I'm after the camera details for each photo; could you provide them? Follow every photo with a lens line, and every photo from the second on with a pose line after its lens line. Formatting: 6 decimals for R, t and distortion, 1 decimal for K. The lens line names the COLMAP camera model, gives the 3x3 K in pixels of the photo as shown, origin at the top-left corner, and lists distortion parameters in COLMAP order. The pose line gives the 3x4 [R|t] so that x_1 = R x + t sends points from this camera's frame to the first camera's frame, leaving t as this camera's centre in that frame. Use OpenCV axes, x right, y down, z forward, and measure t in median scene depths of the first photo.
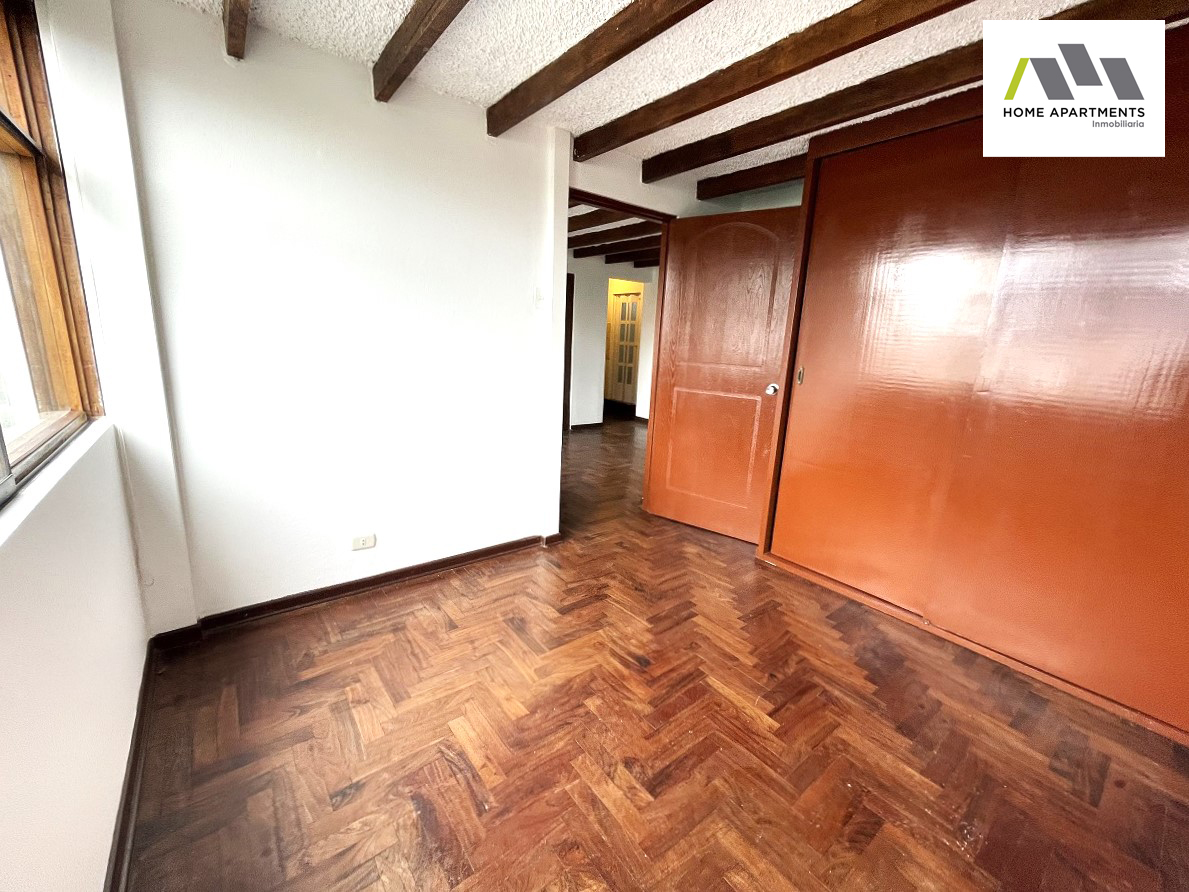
lens RADIAL K [[479.5, 0, 594.5], [0, 479.5, 446.0], [0, 0, 1]] dist [-0.008443, -0.000072]
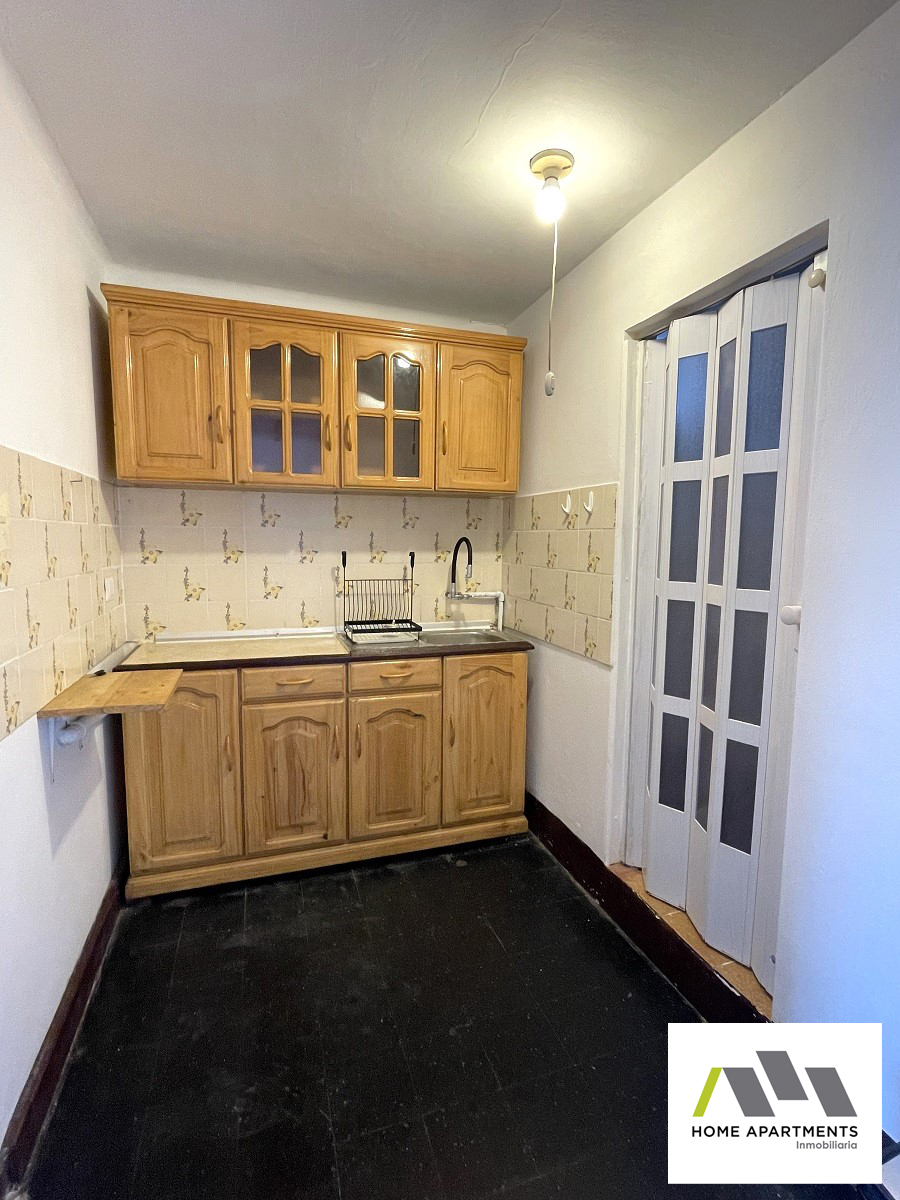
lens RADIAL K [[547.0, 0, 450.0], [0, 547.0, 600.0], [0, 0, 1]] dist [-0.002257, -0.000122]
pose [[0.942894, -0.006051, -0.333037, 0.044986], [-0.036930, 0.991772, -0.122575, -0.188306], [0.331038, 0.127874, 0.934913, 0.808527]]
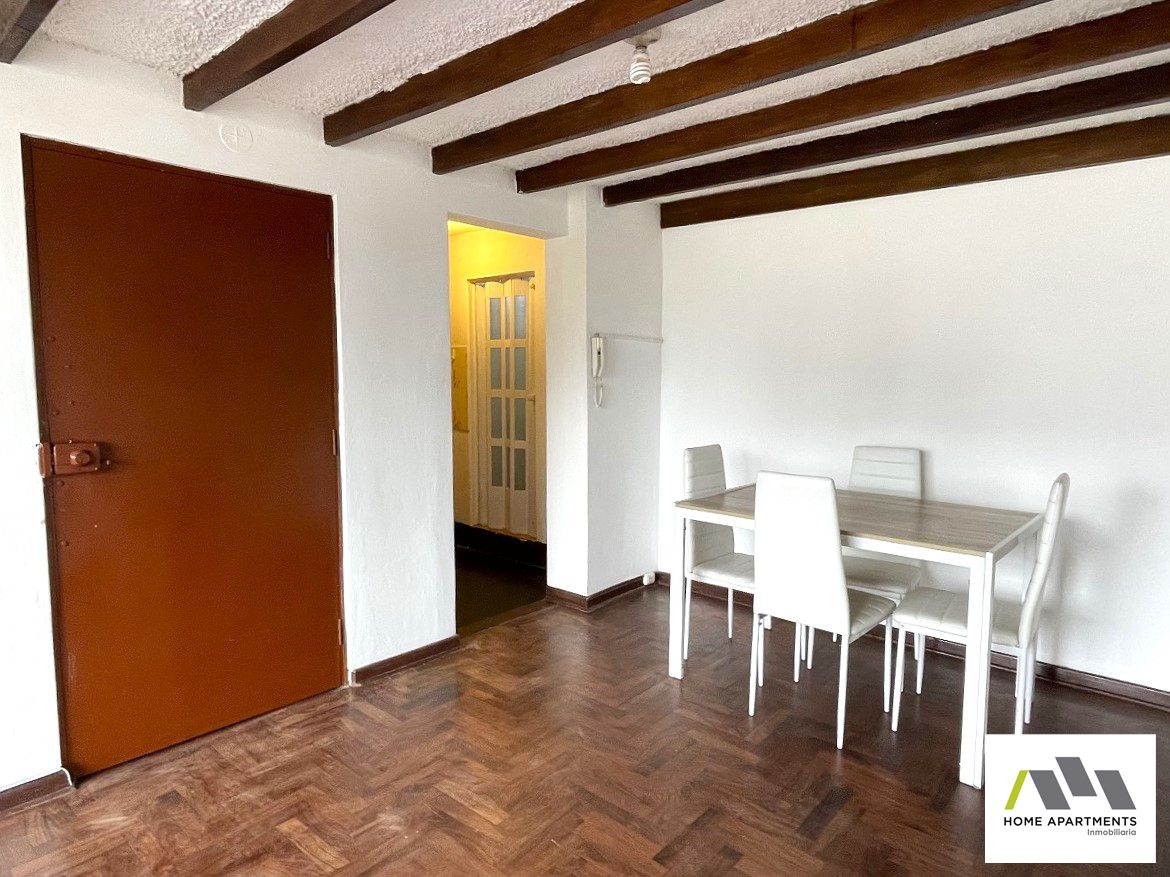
lens RADIAL K [[697.6, 0, 585.0], [0, 697.6, 438.5], [0, 0, 1]] dist [0.001591, 0.001275]
pose [[0.981682, -0.058971, 0.181170, 0.021253], [0.081452, 0.989516, -0.119264, -0.099096], [-0.172238, 0.131836, 0.976193, 0.409788]]
